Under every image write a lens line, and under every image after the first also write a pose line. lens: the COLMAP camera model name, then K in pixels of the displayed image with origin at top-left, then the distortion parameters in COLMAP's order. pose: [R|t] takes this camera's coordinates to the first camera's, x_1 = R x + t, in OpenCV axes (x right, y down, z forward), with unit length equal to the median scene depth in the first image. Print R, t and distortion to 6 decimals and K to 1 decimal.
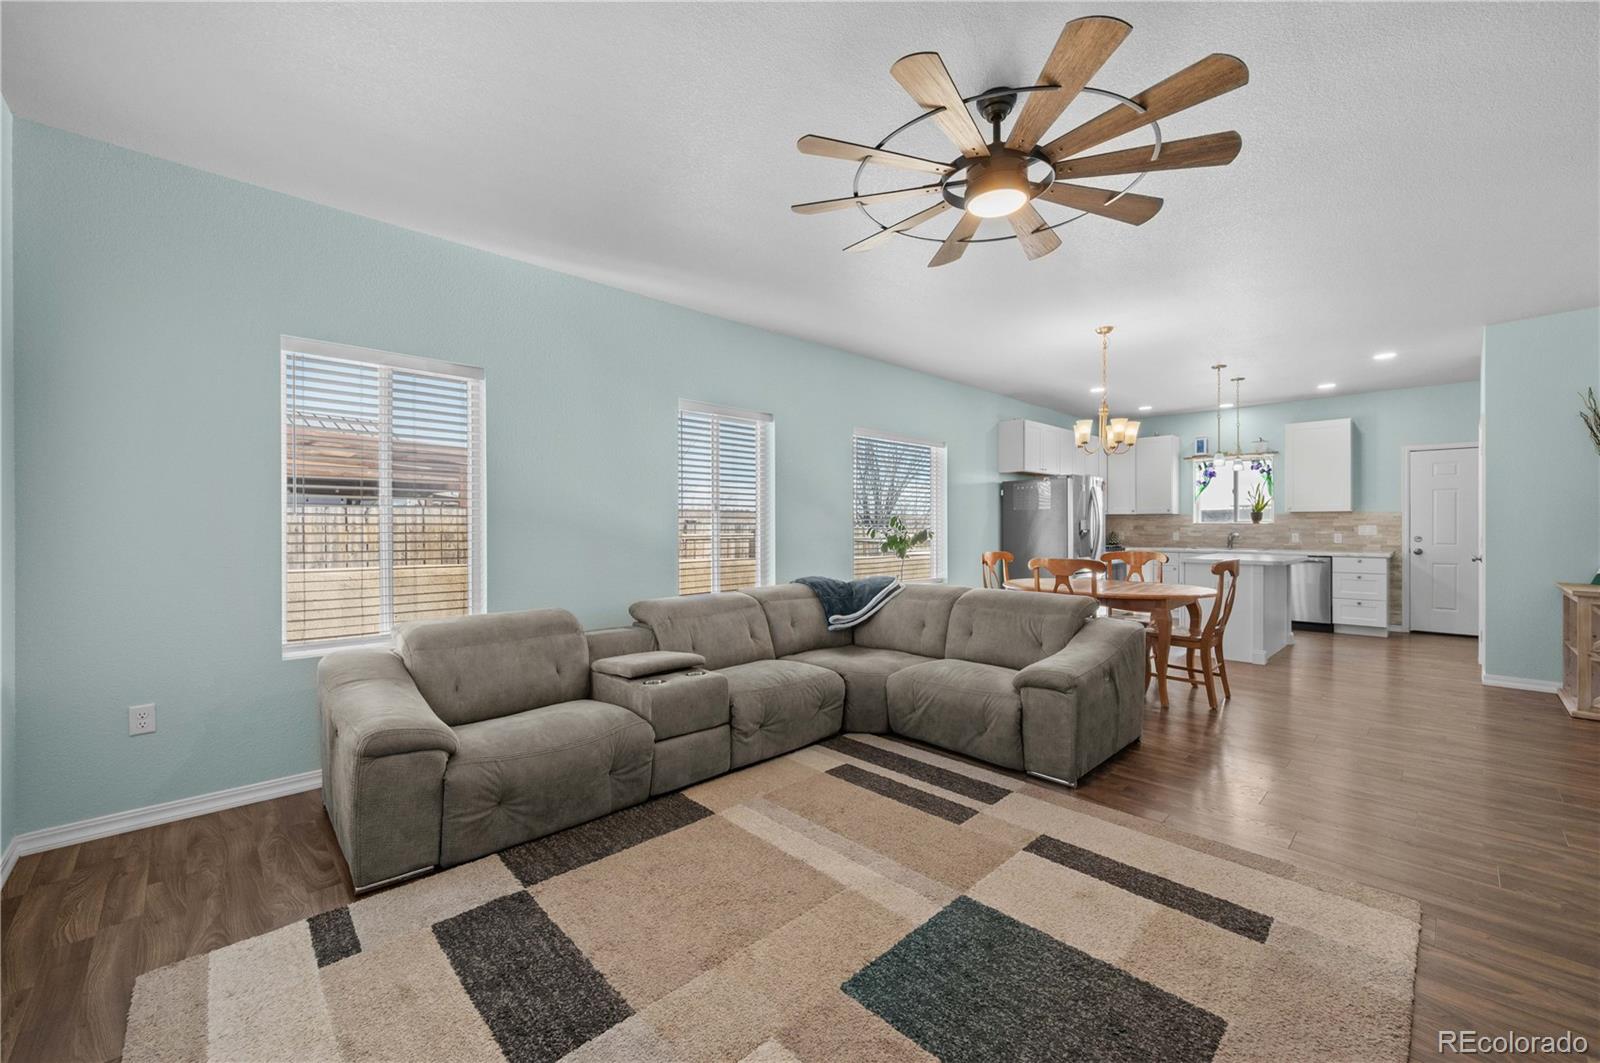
lens RADIAL K [[637.5, 0, 788.1], [0, 637.5, 528.0], [0, 0, 1]] dist [0.003487, -0.001452]
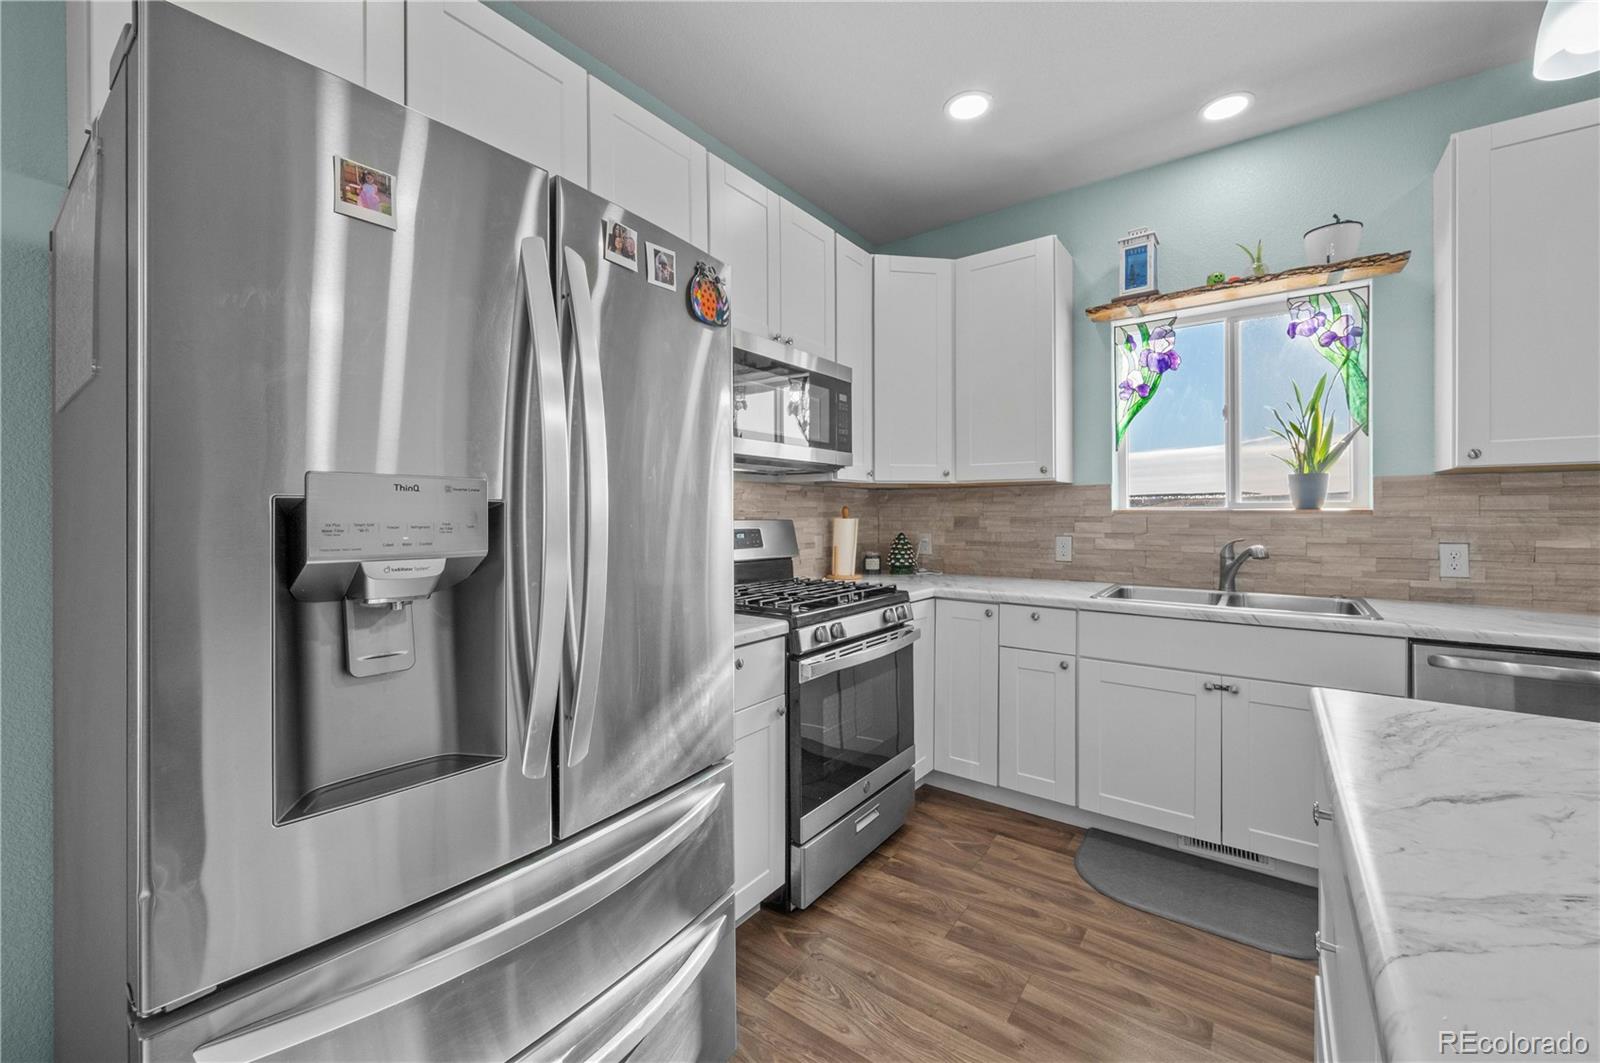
lens RADIAL K [[637.5, 0, 795.5], [0, 637.5, 517.6], [0, 0, 1]] dist [0.003487, -0.001452]
pose [[0.984937, 0.000793, 0.172911, 0.504335], [-0.000903, 0.999999, 0.000563, -0.004644], [-0.172911, -0.000711, 0.984937, 0.853047]]
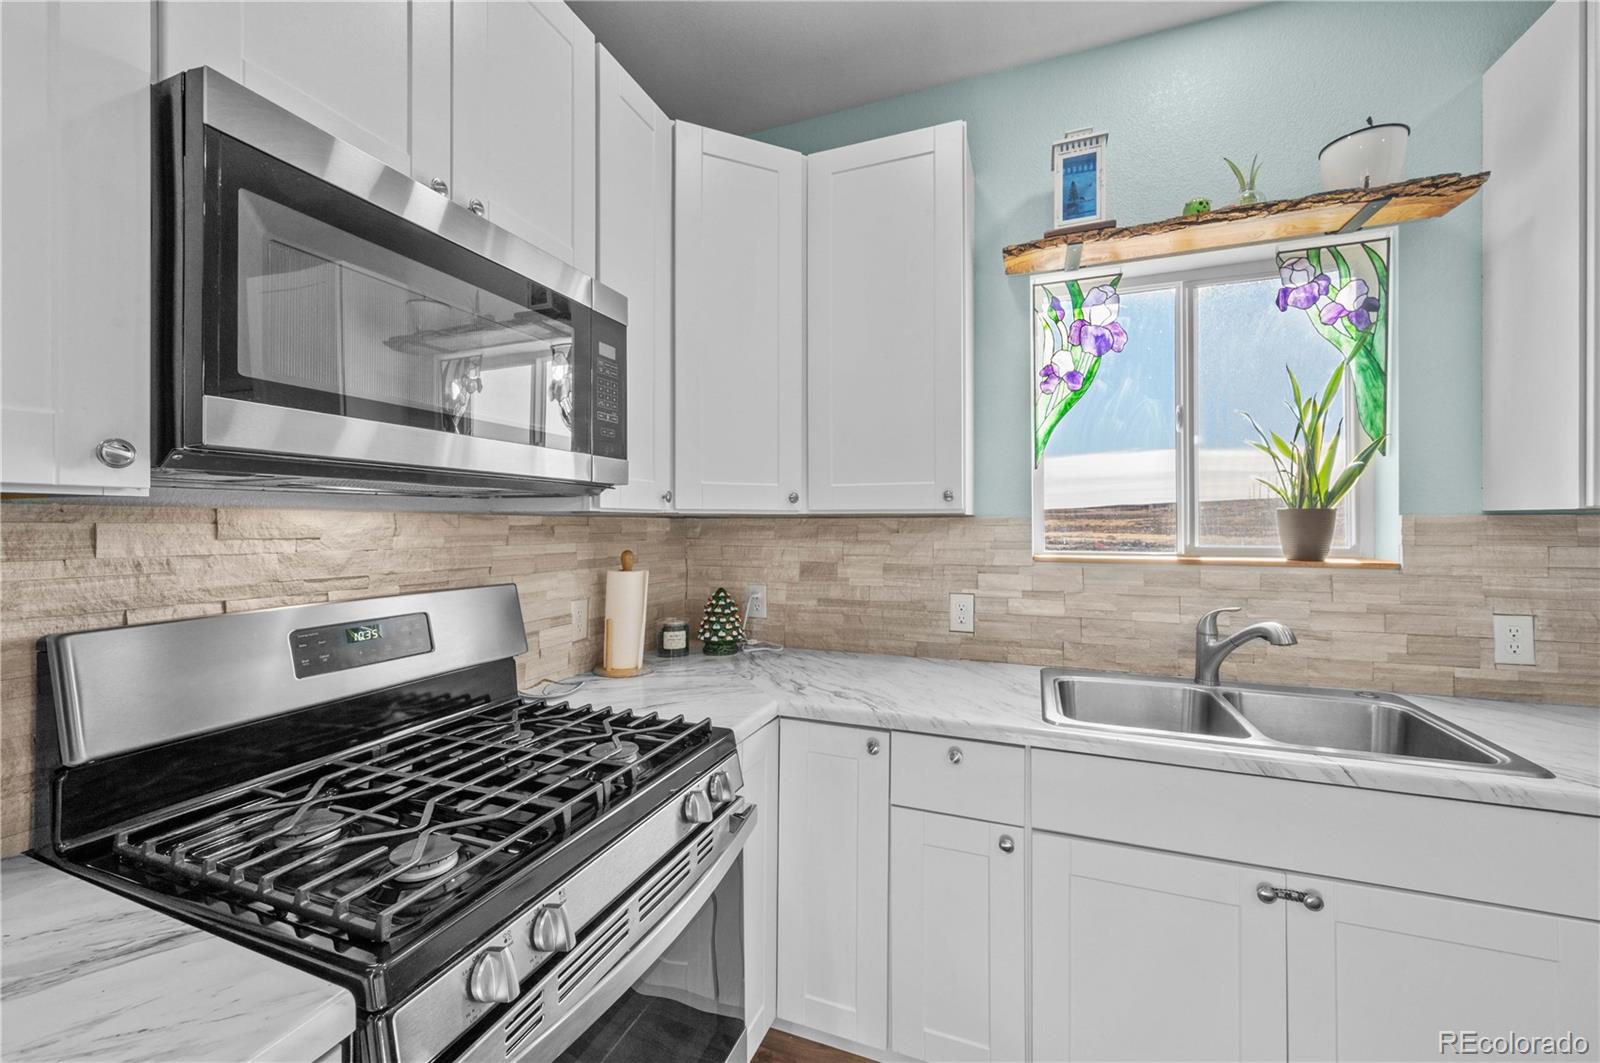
lens RADIAL K [[637.5, 0, 789.7], [0, 637.5, 527.5], [0, 0, 1]] dist [0.003487, -0.001452]
pose [[0.901986, 0.001853, 0.431761, 0.562137], [-0.001204, 0.999998, -0.001777, -0.021124], [-0.431763, 0.001083, 0.901986, 1.017588]]
